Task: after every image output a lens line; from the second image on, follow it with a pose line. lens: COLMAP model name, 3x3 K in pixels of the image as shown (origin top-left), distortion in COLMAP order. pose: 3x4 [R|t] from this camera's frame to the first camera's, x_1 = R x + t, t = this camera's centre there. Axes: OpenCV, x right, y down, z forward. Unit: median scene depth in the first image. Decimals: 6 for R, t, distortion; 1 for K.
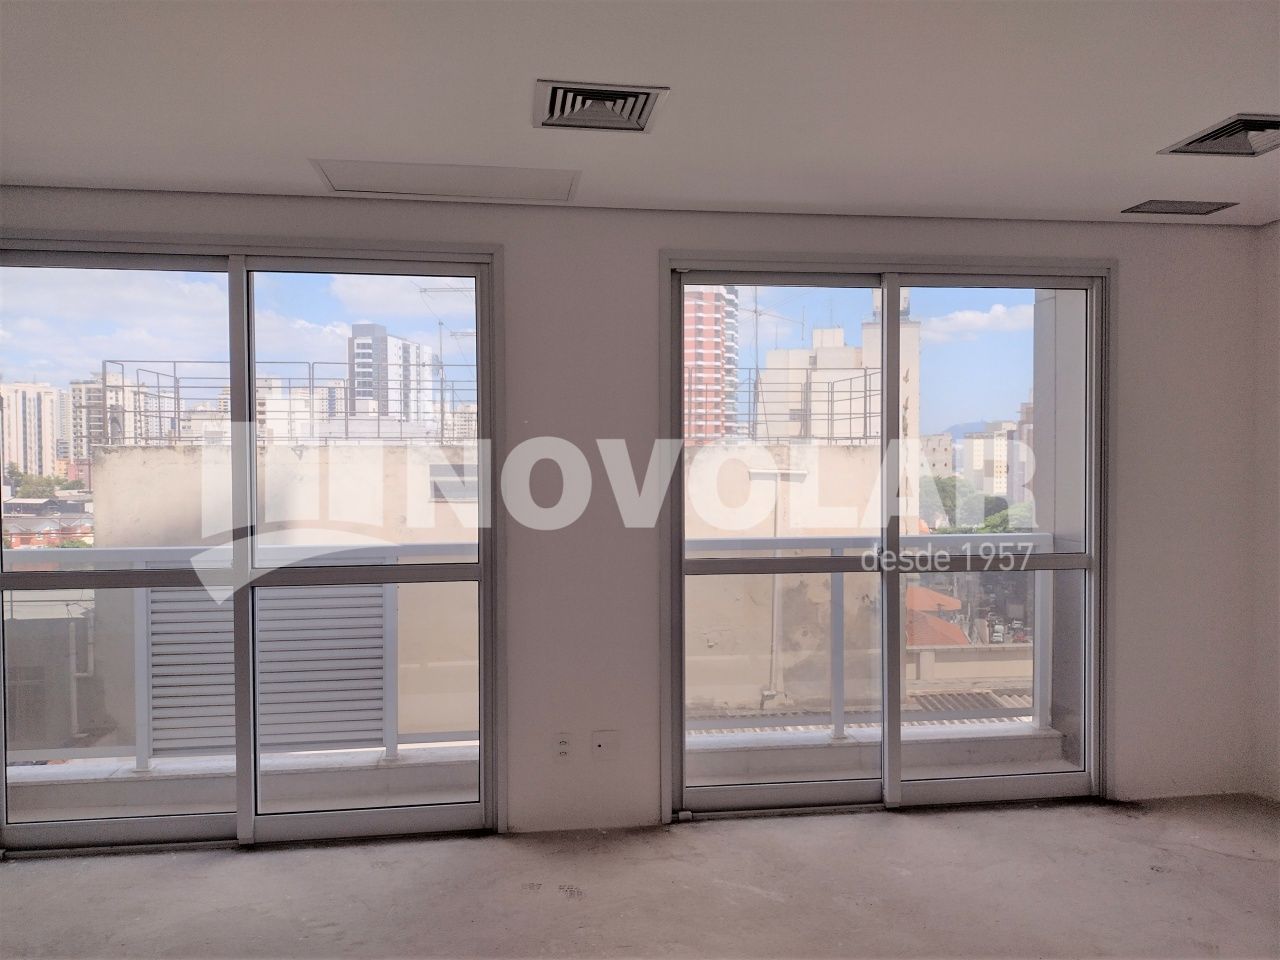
lens RADIAL K [[962.4, 0, 634.5], [0, 962.4, 477.8], [0, 0, 1]] dist [0.068734, -0.077471]
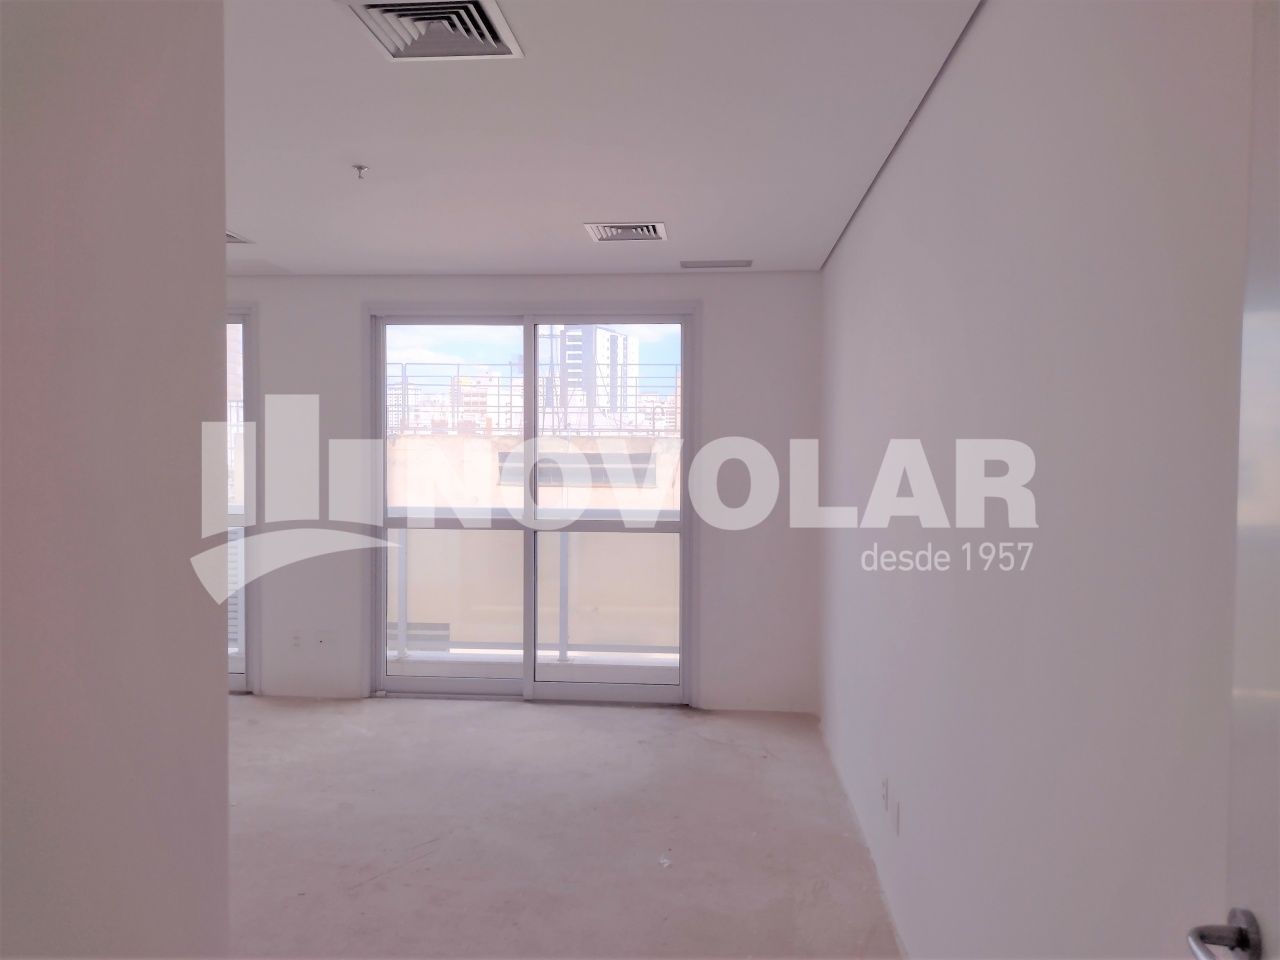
lens RADIAL K [[977.8, 0, 634.2], [0, 977.8, 477.7], [0, 0, 1]] dist [0.063853, -0.081559]
pose [[0.974370, 0.018984, -0.224147, 0.712892], [-0.016901, 0.999794, 0.011208, 0.003828], [0.224314, -0.007133, 0.974491, -0.327590]]
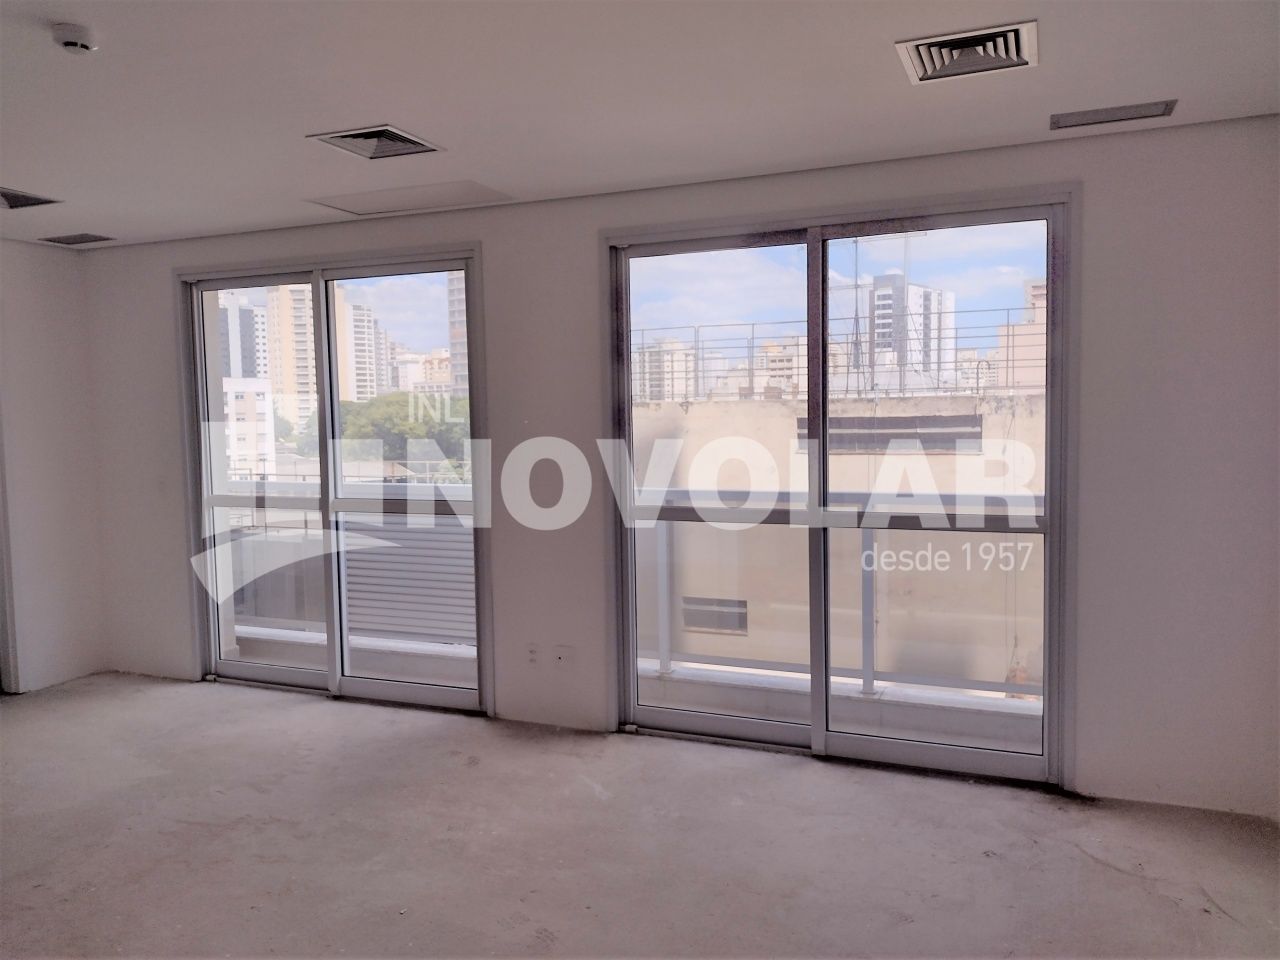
lens RADIAL K [[962.4, 0, 634.5], [0, 962.4, 477.8], [0, 0, 1]] dist [0.068734, -0.077471]
pose [[0.857821, 0.024501, -0.513364, 0.608197], [0.001360, 0.998751, 0.049939, -0.003266], [0.513946, -0.043537, 0.856717, 0.038652]]
